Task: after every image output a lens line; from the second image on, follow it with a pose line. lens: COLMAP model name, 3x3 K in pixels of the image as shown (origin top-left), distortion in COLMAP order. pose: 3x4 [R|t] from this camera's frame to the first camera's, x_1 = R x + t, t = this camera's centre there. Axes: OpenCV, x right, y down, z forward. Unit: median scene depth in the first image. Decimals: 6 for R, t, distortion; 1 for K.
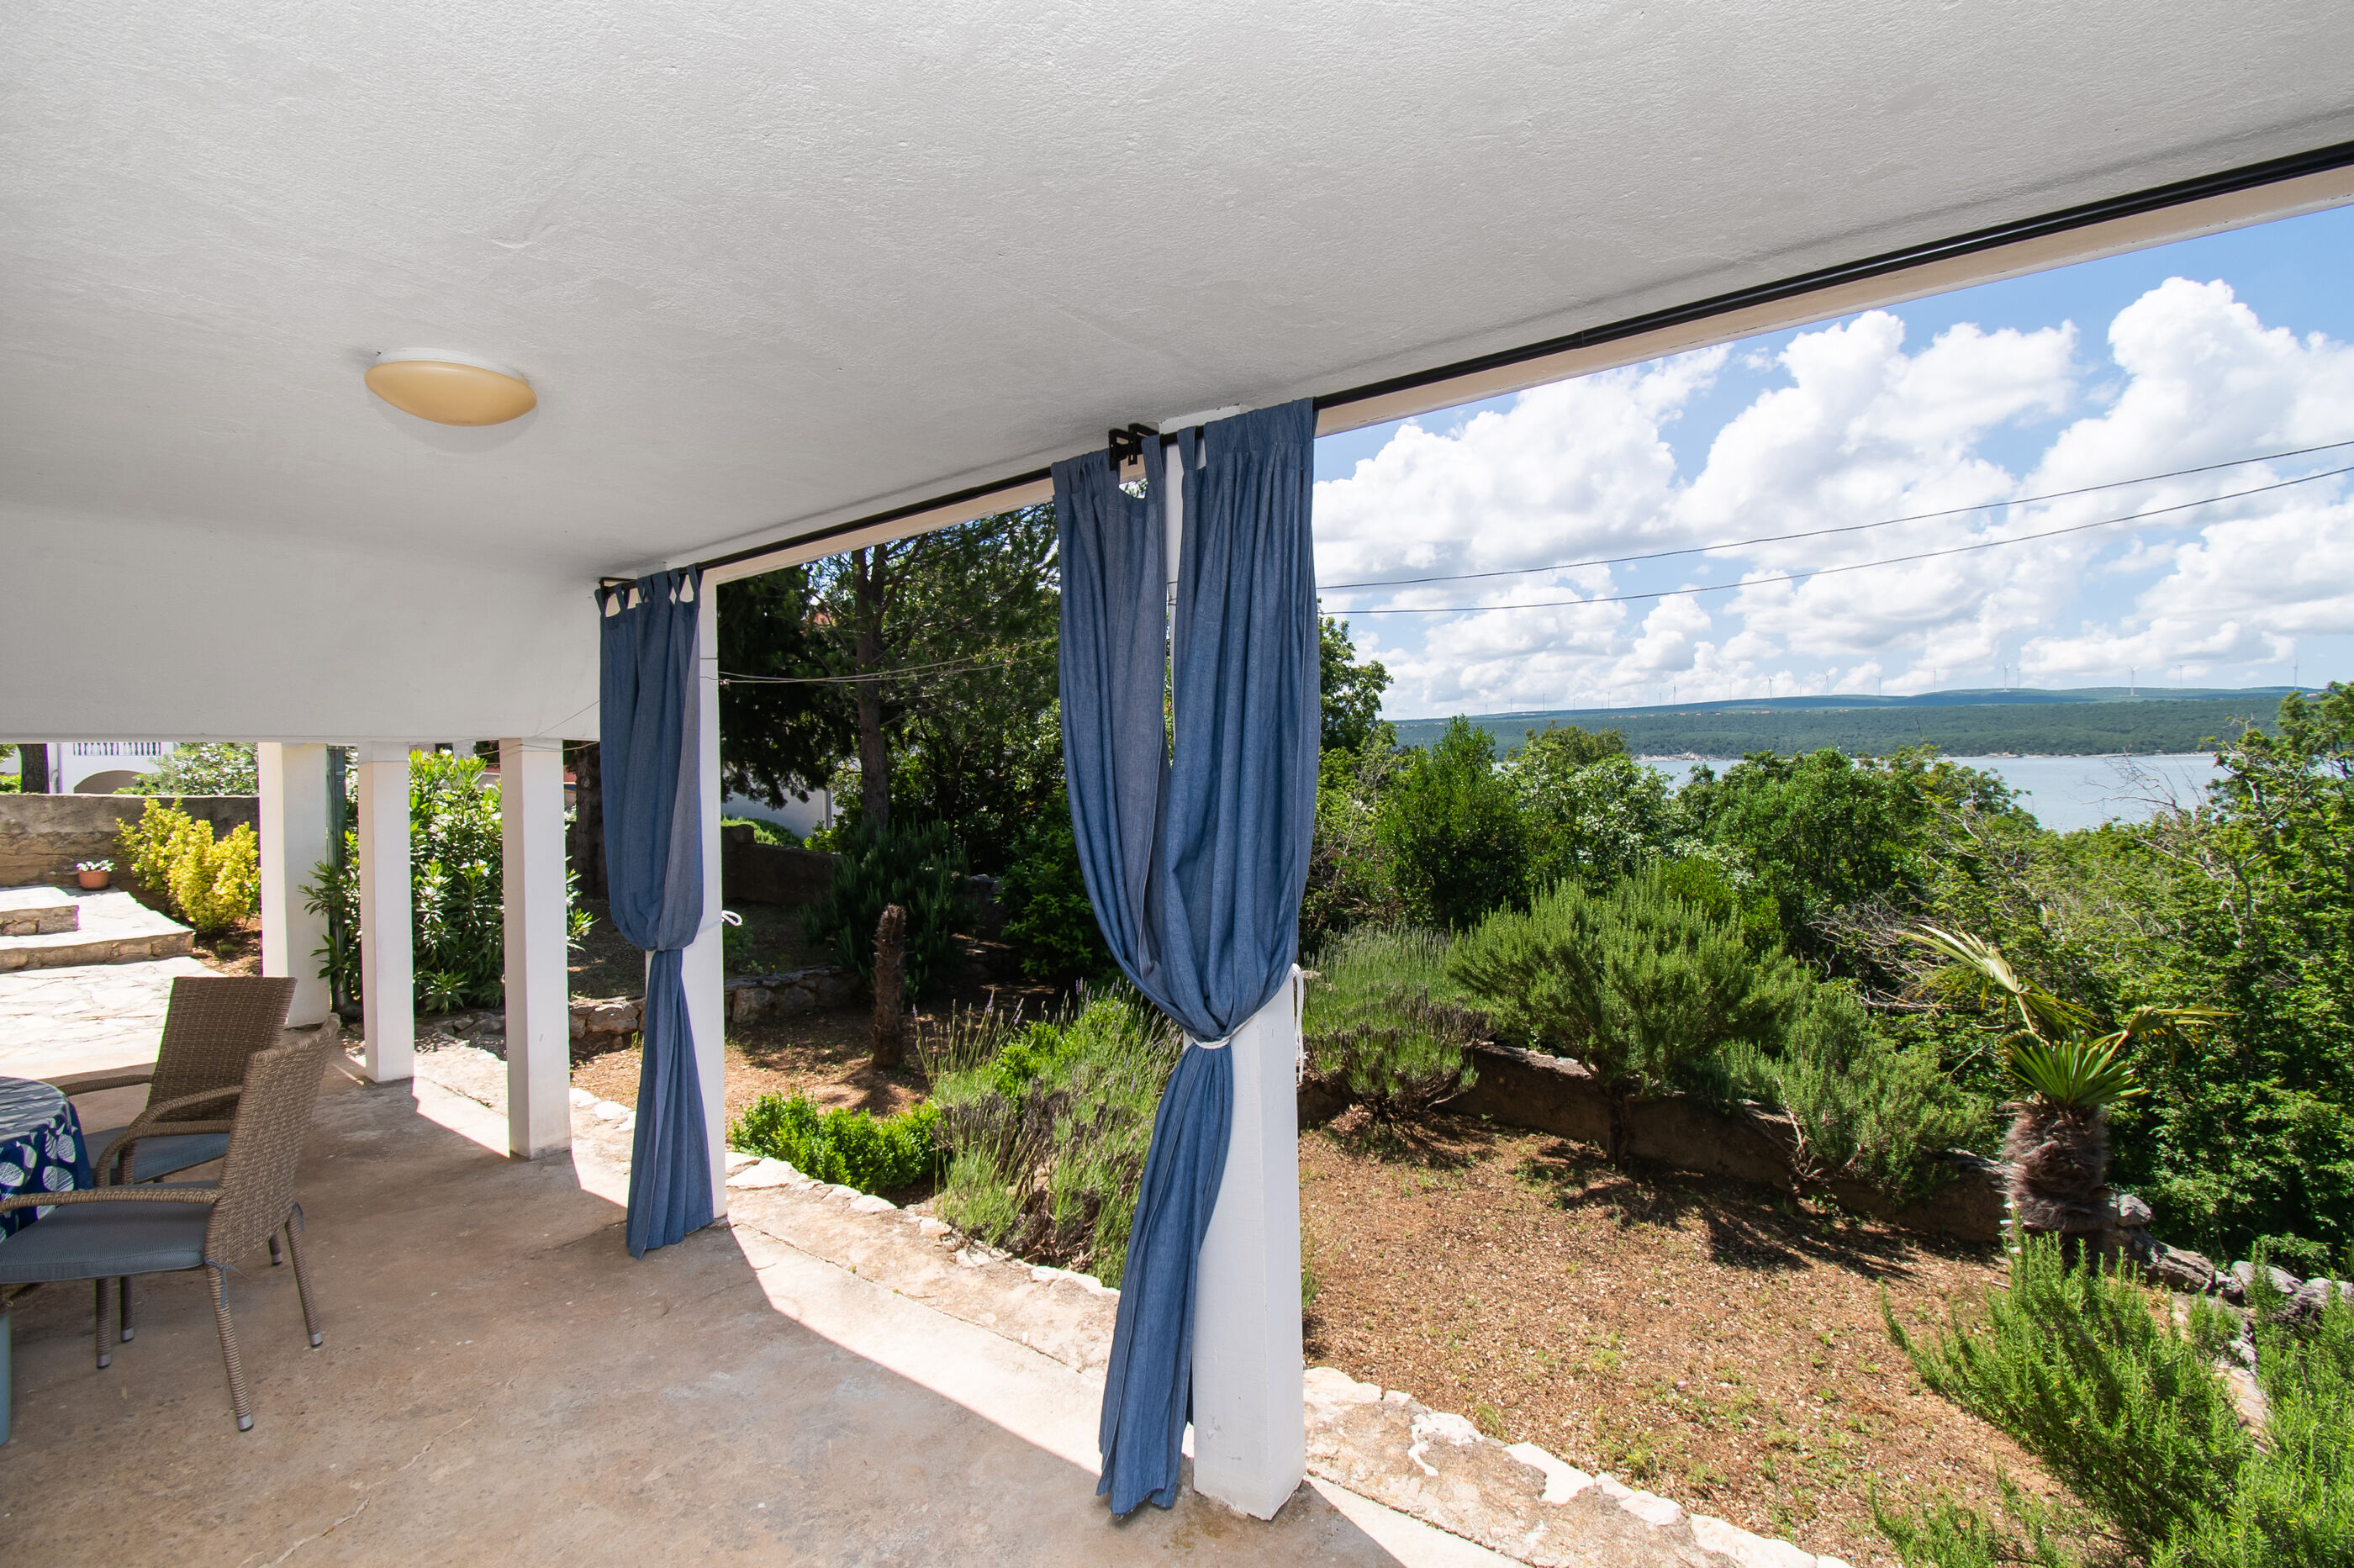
lens RADIAL K [[1051.6, 0, 1179.0], [0, 1051.6, 746.2], [0, 0, 1]] dist [0.012507, -0.015876]
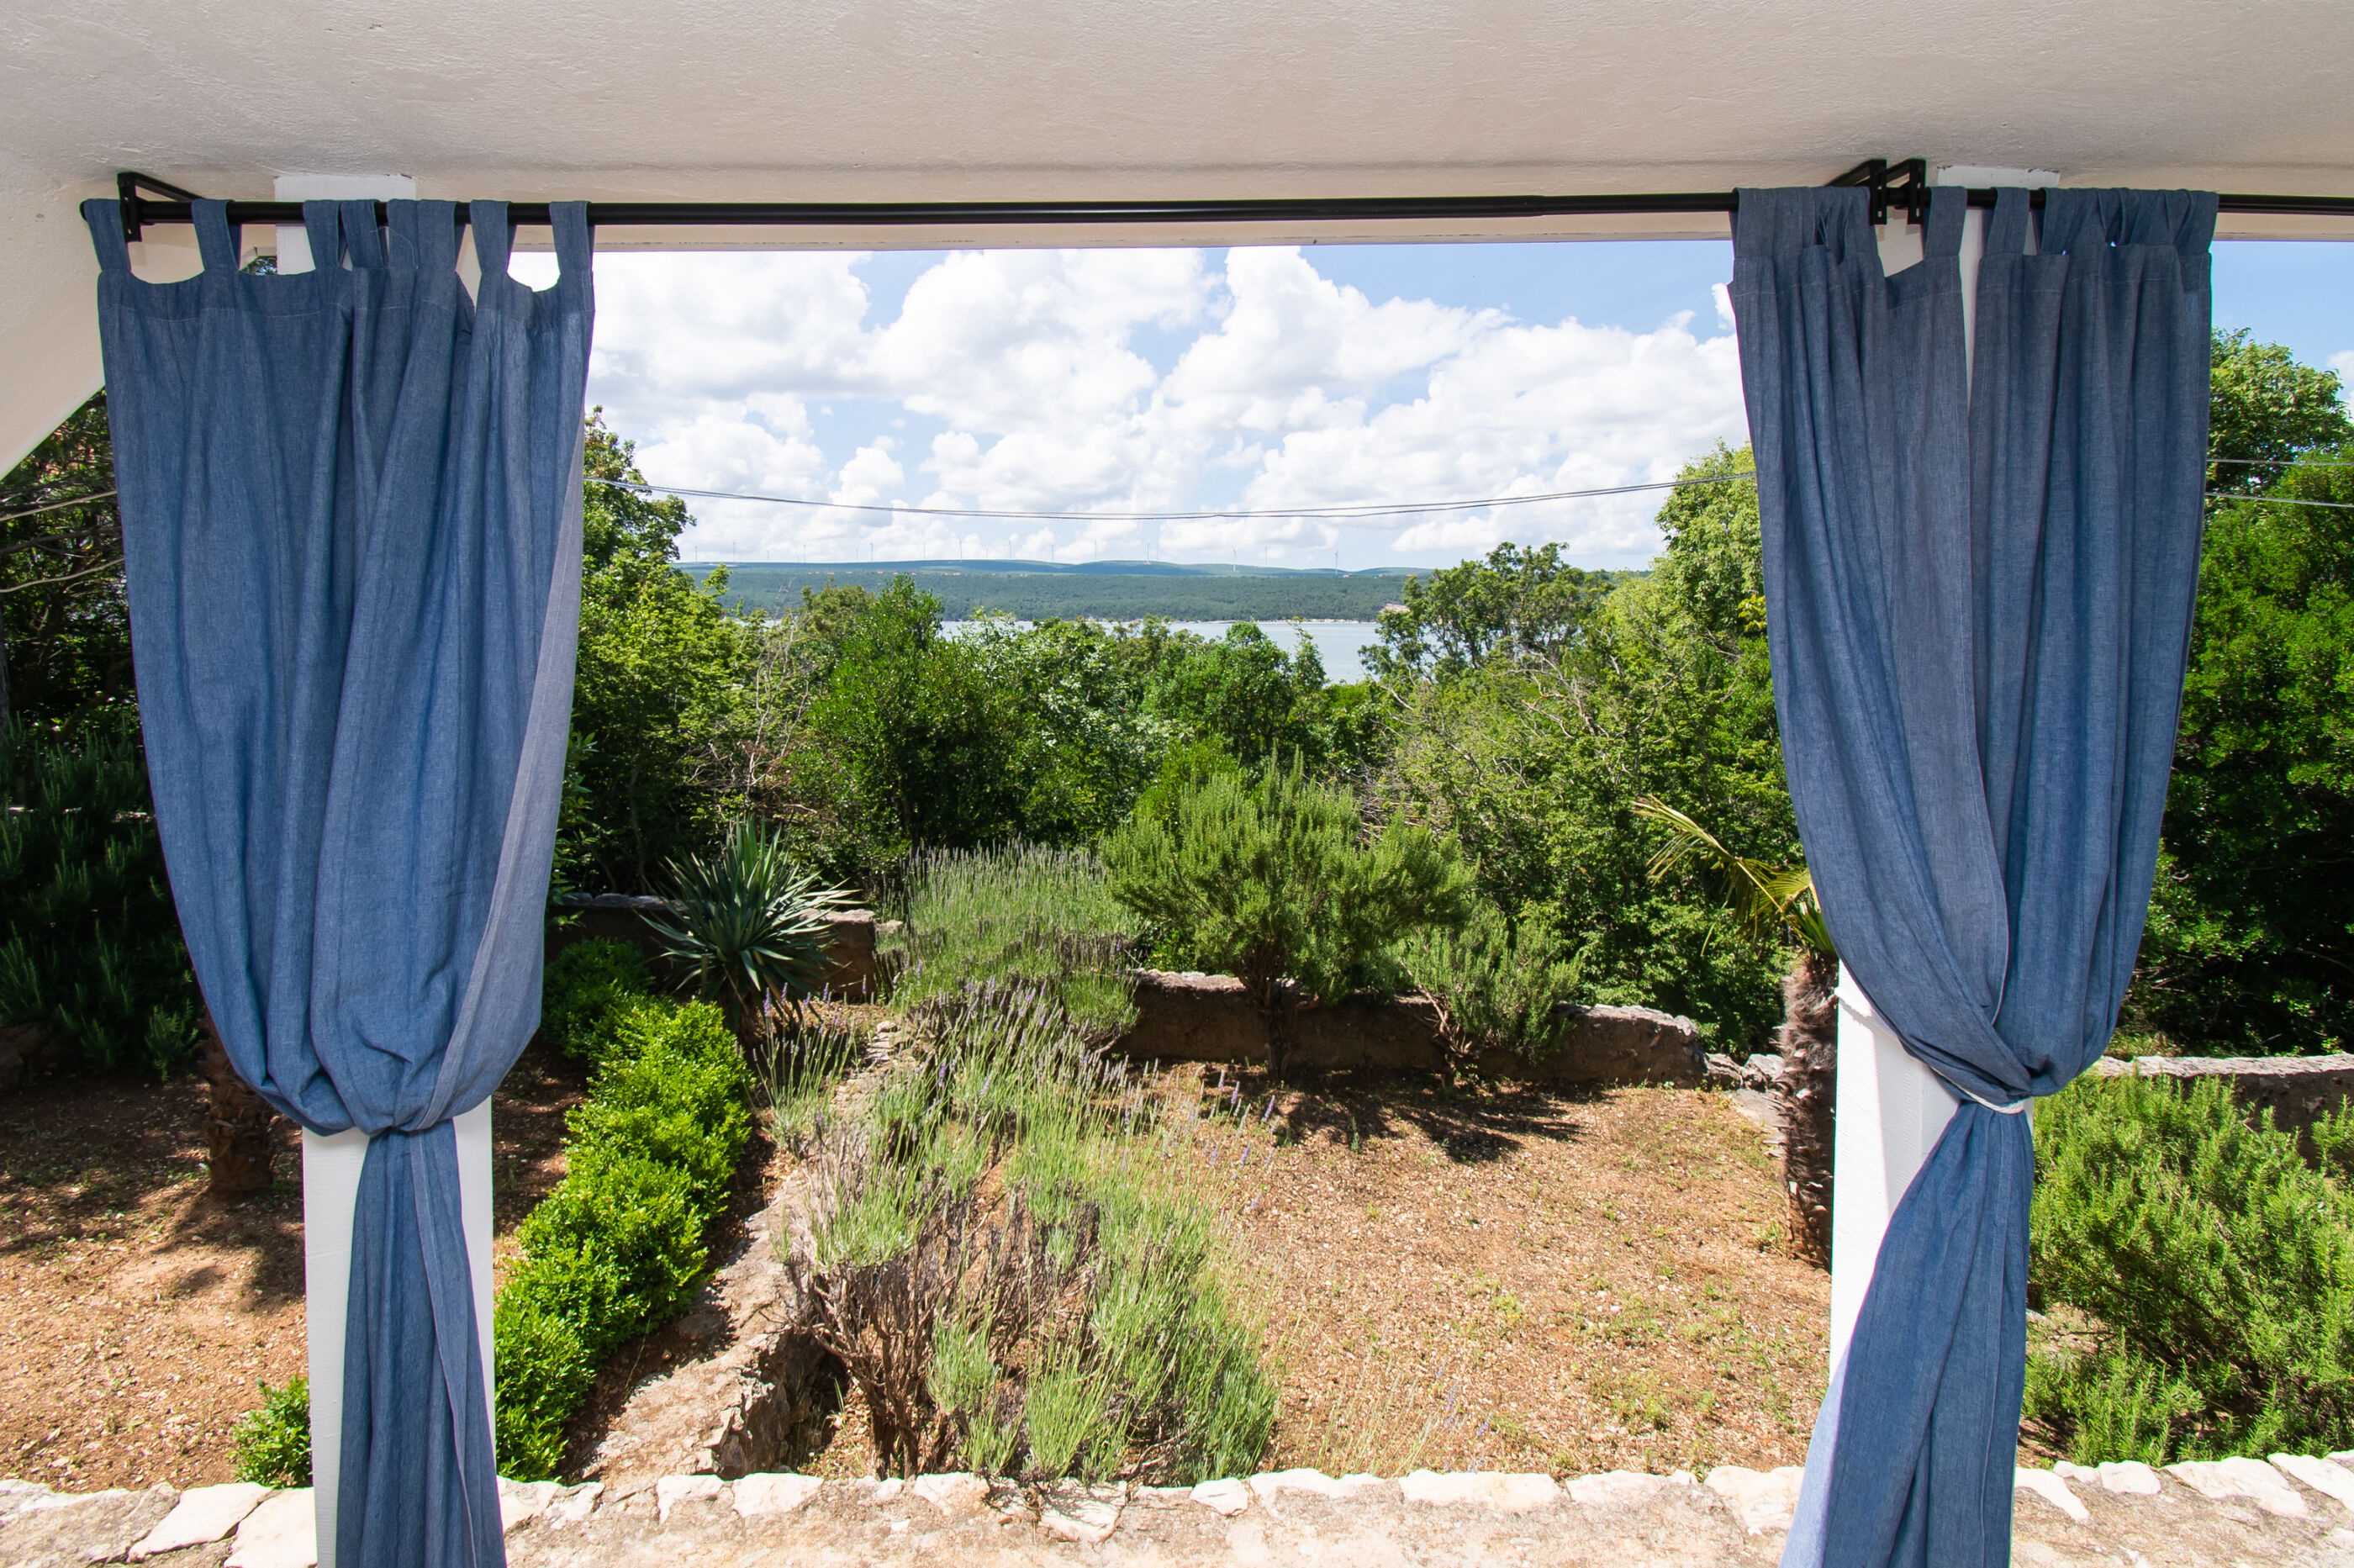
lens RADIAL K [[1190.3, 0, 1125.3], [0, 1190.3, 653.5], [0, 0, 1]] dist [0.013590, -0.028591]
pose [[0.787614, -0.002034, 0.616166, -0.096895], [-0.024851, 0.999076, 0.035063, -0.002458], [-0.615668, -0.042928, 0.786836, 0.081569]]
